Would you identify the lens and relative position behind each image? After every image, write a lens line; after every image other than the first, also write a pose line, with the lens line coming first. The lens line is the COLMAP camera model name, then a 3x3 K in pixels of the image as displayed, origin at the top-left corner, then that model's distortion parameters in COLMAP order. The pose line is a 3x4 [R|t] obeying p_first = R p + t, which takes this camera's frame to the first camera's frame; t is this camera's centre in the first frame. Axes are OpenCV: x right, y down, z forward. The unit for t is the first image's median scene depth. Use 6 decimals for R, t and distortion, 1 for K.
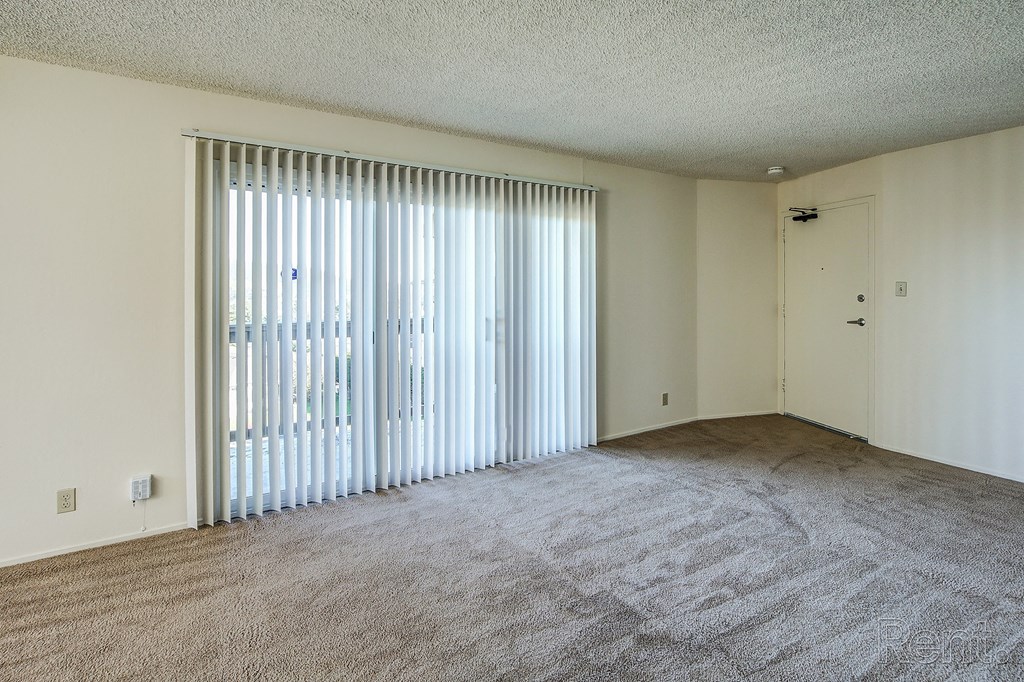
lens RADIAL K [[506.5, 0, 511.5], [0, 506.5, 292.5], [0, 0, 1]] dist [0.000677, 0.000147]
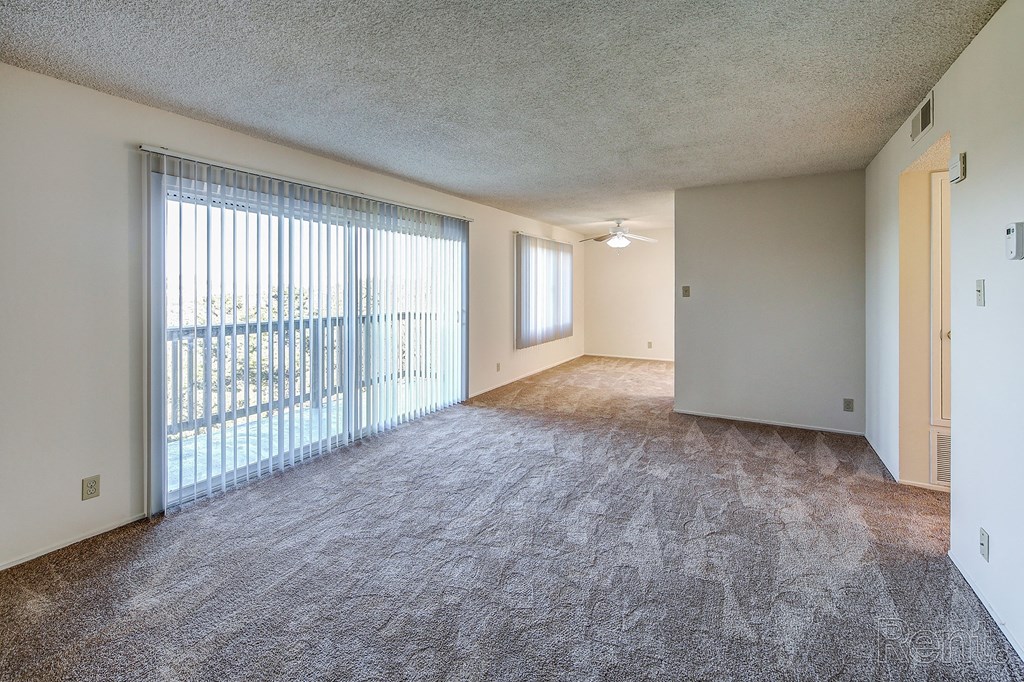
lens RADIAL K [[506.5, 0, 511.5], [0, 506.5, 292.5], [0, 0, 1]] dist [0.000677, 0.000147]
pose [[0.855174, -0.007416, 0.518289, -0.500998], [0.009065, 0.999959, -0.000649, 0.001165], [-0.518262, 0.005254, 0.855206, -0.299192]]
